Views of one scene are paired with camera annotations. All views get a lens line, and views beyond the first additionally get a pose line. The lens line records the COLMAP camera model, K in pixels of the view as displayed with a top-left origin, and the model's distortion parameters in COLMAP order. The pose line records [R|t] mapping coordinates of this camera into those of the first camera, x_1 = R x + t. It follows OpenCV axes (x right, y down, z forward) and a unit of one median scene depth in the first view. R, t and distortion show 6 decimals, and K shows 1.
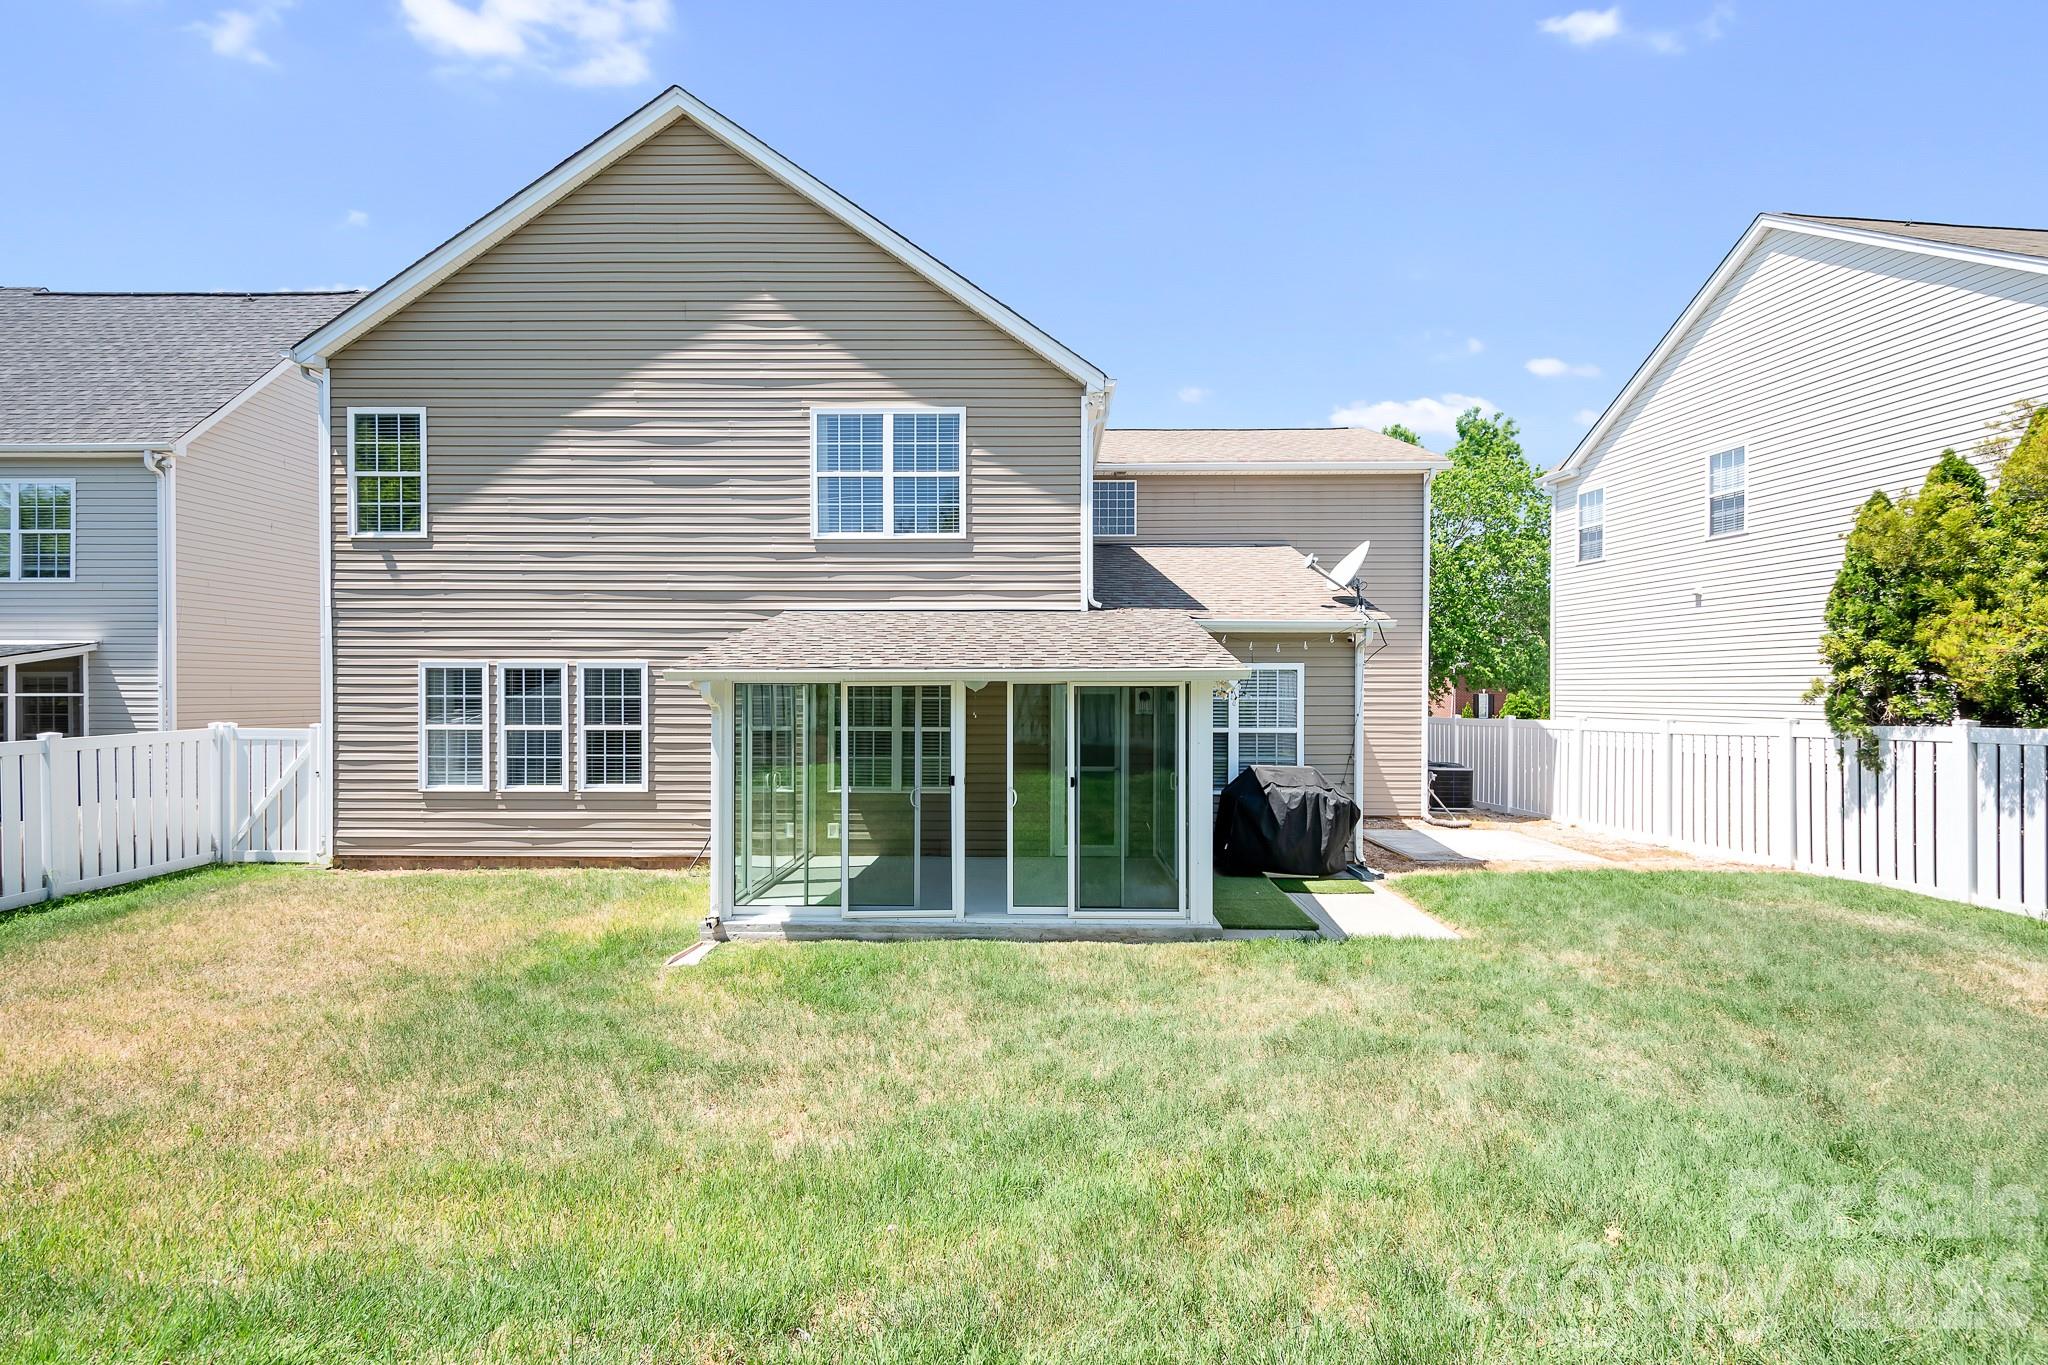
lens RADIAL K [[917.2, 0, 1026.8], [0, 917.2, 690.5], [0, 0, 1]] dist [0.017293, -0.001750]
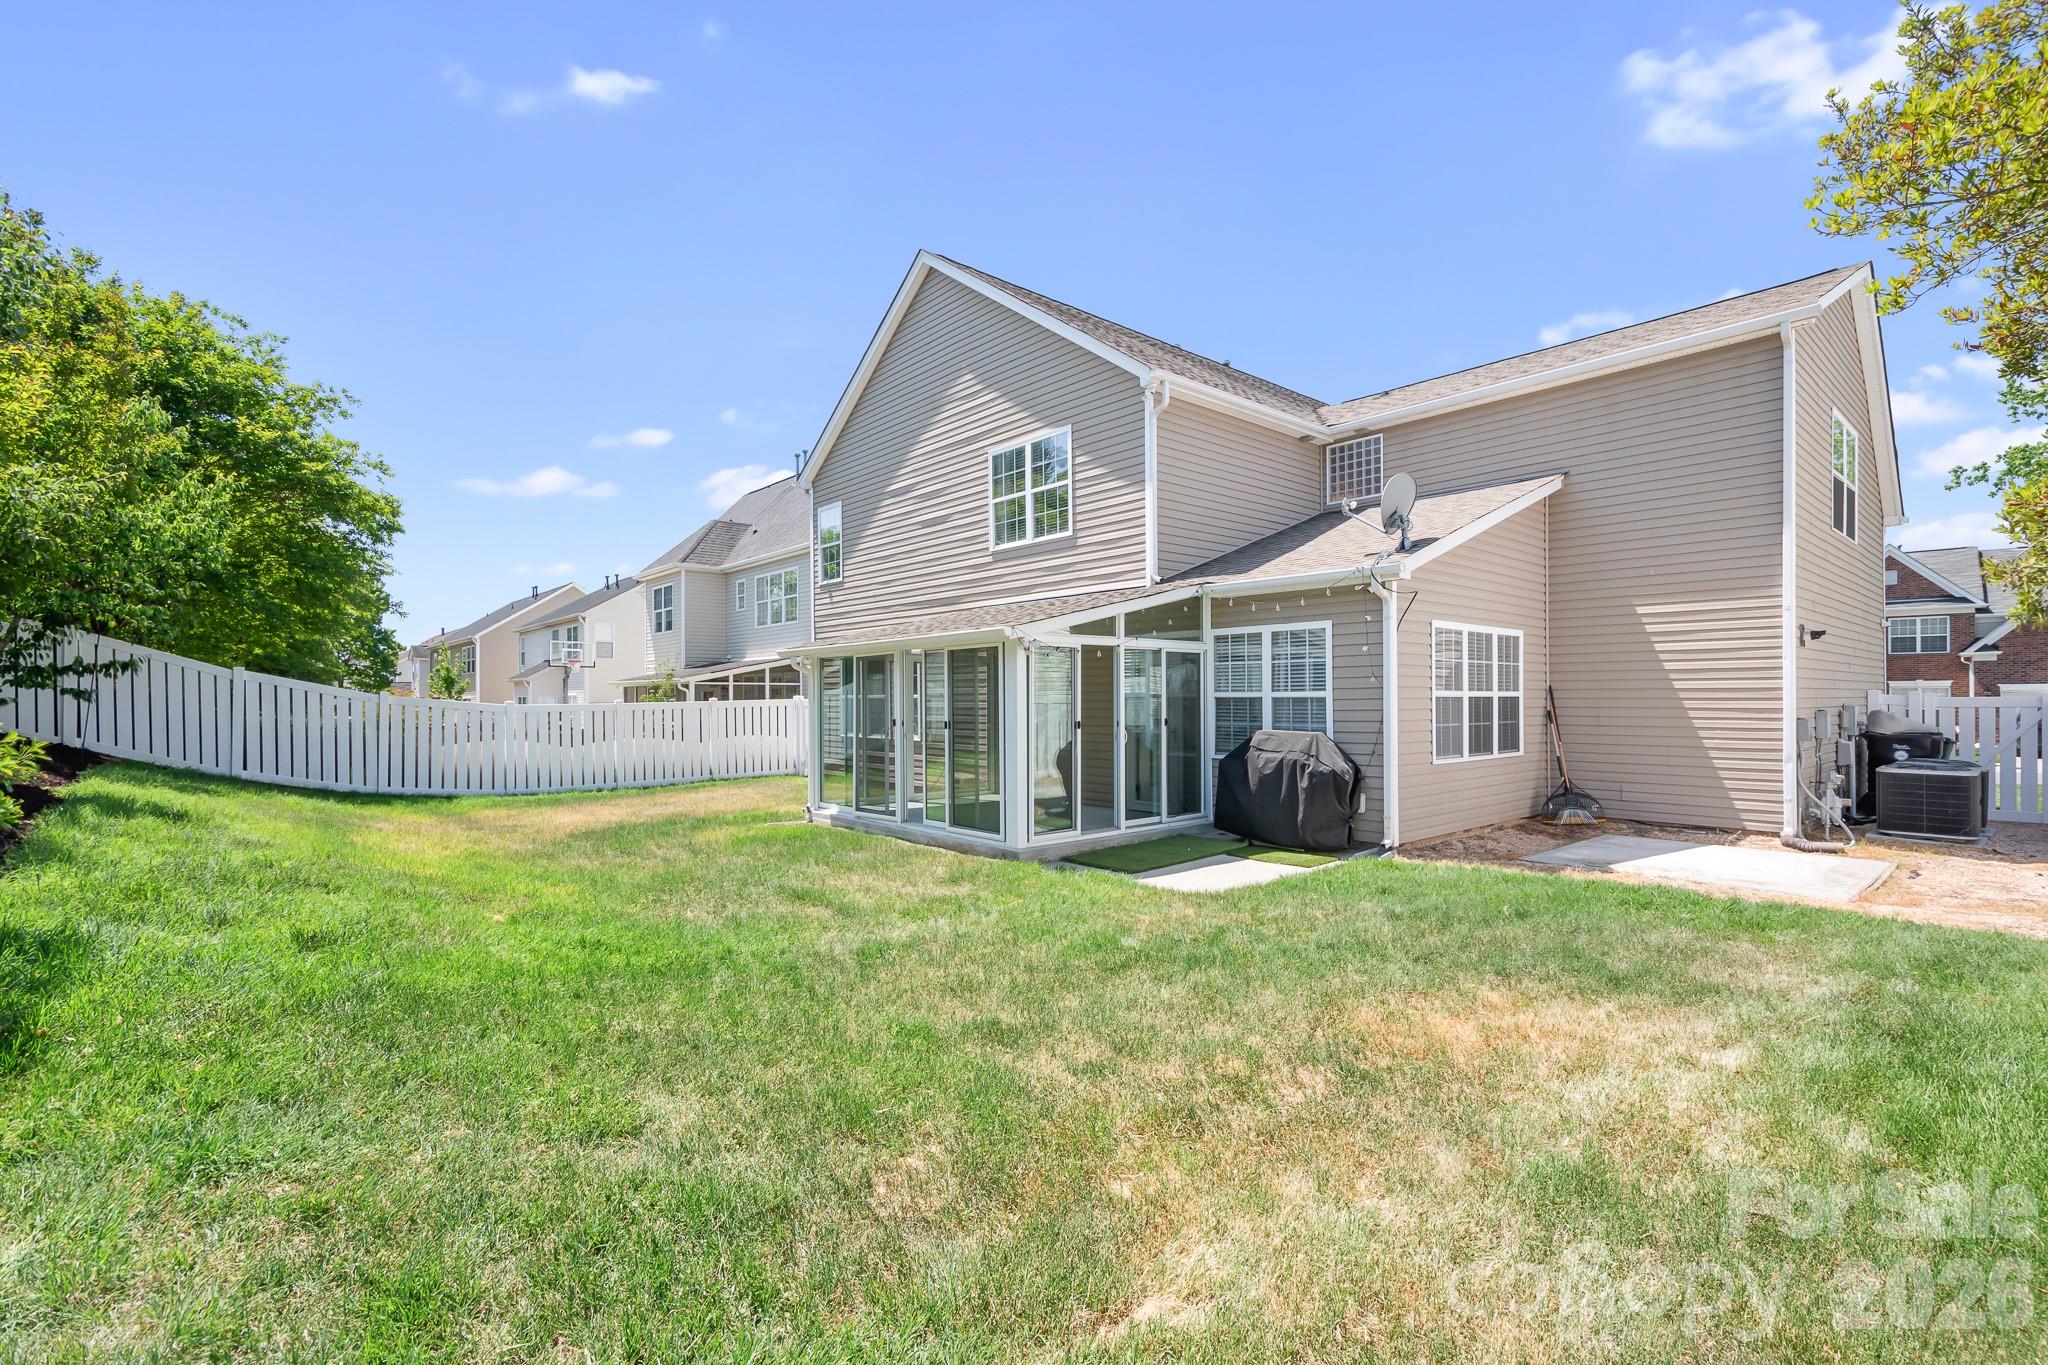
lens RADIAL K [[917.2, 0, 1012.9], [0, 917.2, 679.0], [0, 0, 1]] dist [0.017293, -0.001750]
pose [[0.658531, -0.020104, -0.752285, 0.767783], [0.006642, 0.999759, -0.020903, 0.044844], [0.752524, 0.008769, 0.658506, 0.161004]]
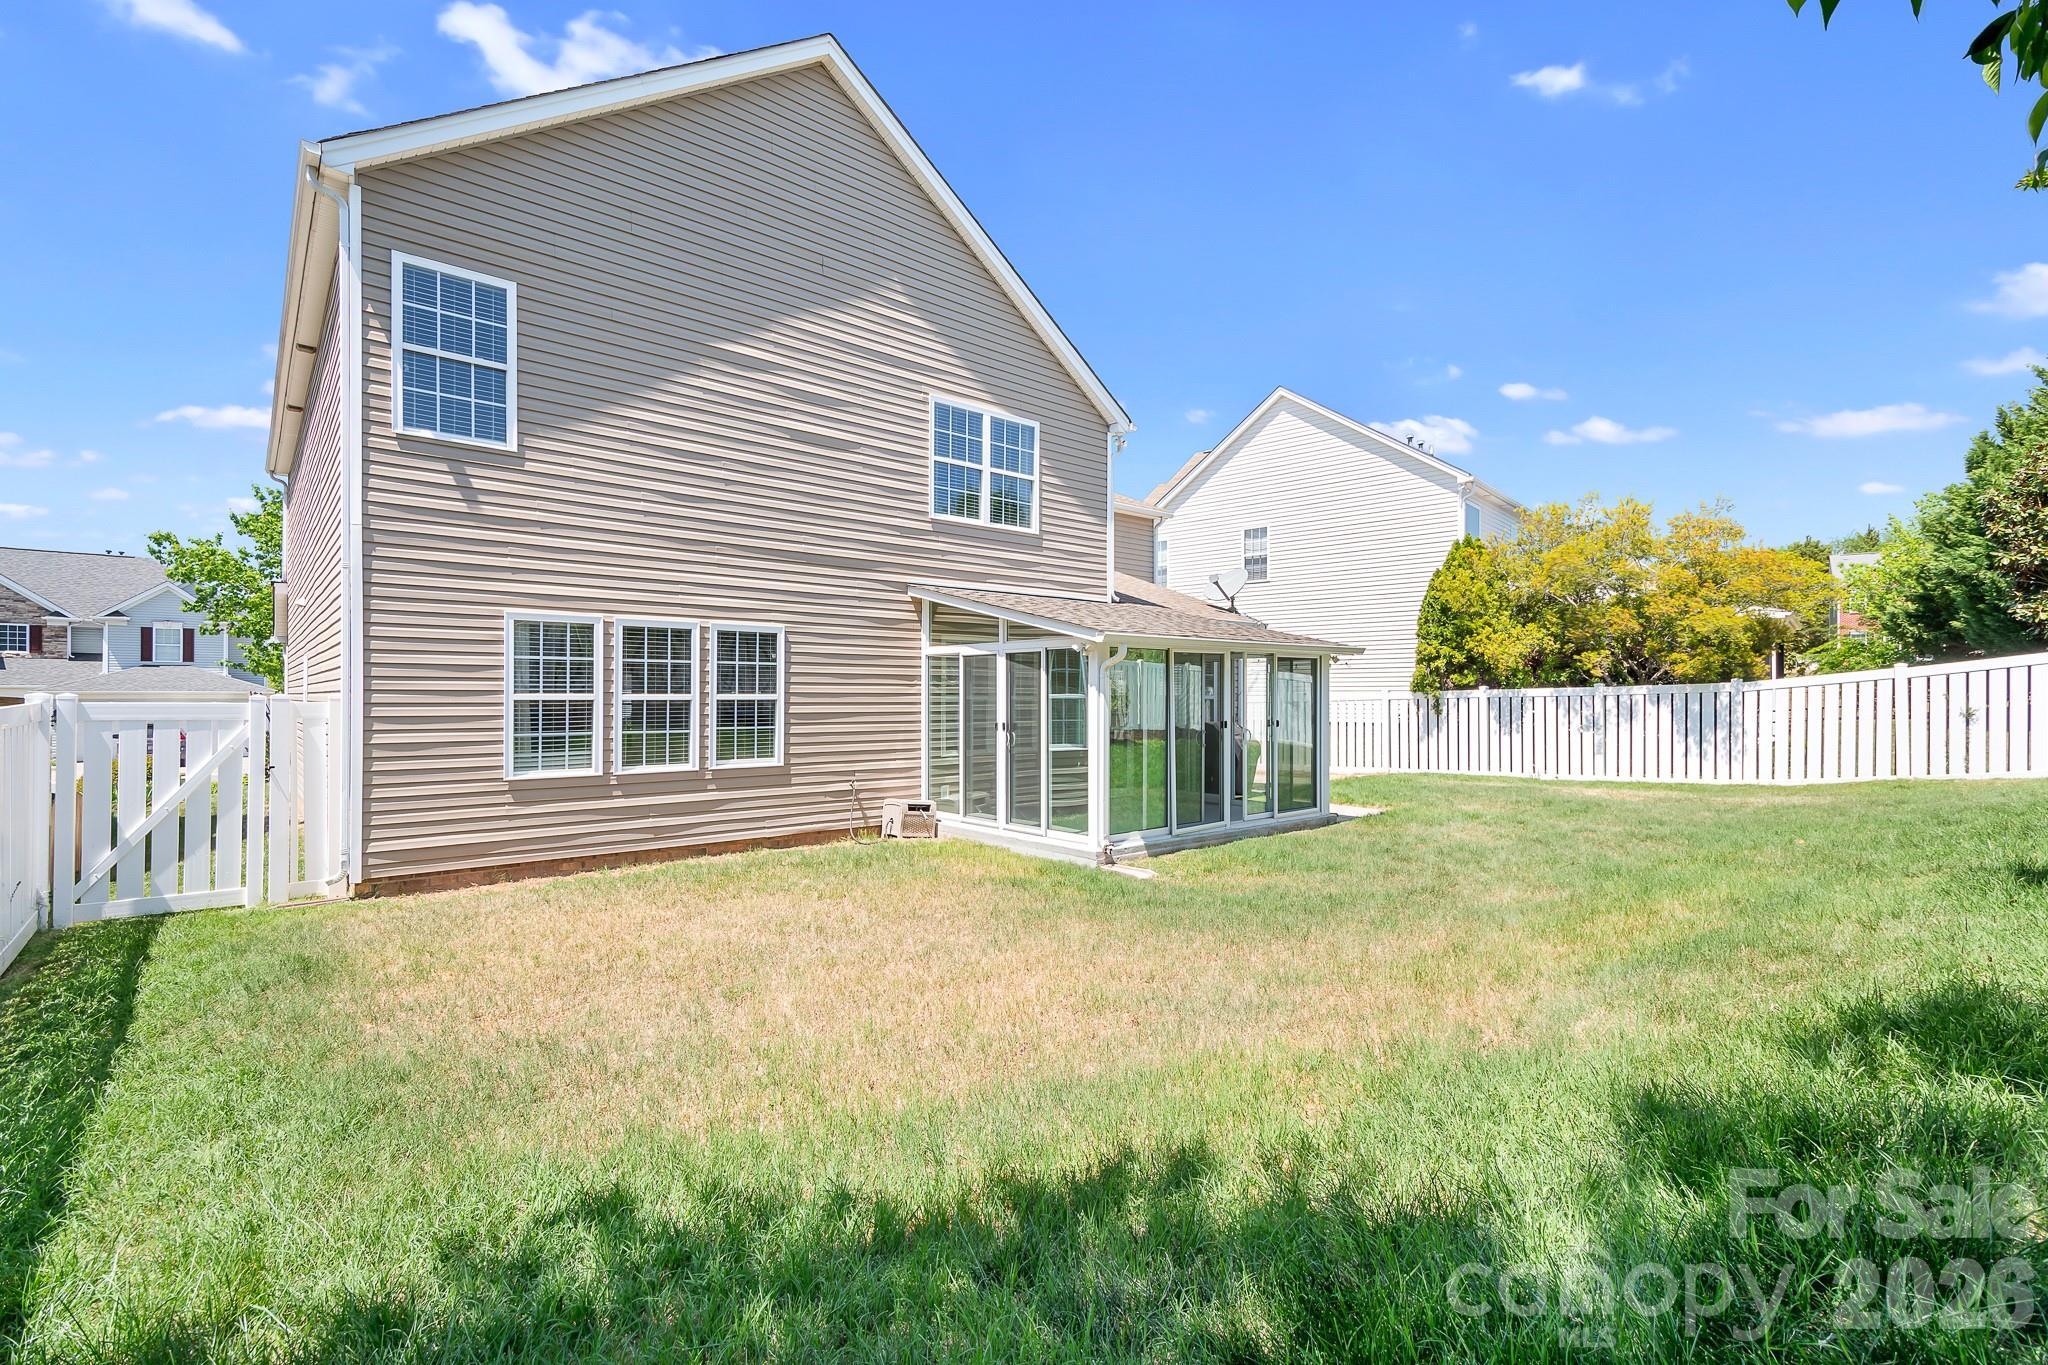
lens RADIAL K [[917.2, 0, 1036.9], [0, 917.2, 692.5], [0, 0, 1]] dist [0.017293, -0.001750]
pose [[0.738315, 0.001081, 0.674455, -0.851109], [0.001374, 0.999994, -0.003107, 0.039219], [-0.674455, 0.003220, 0.738309, 0.136137]]
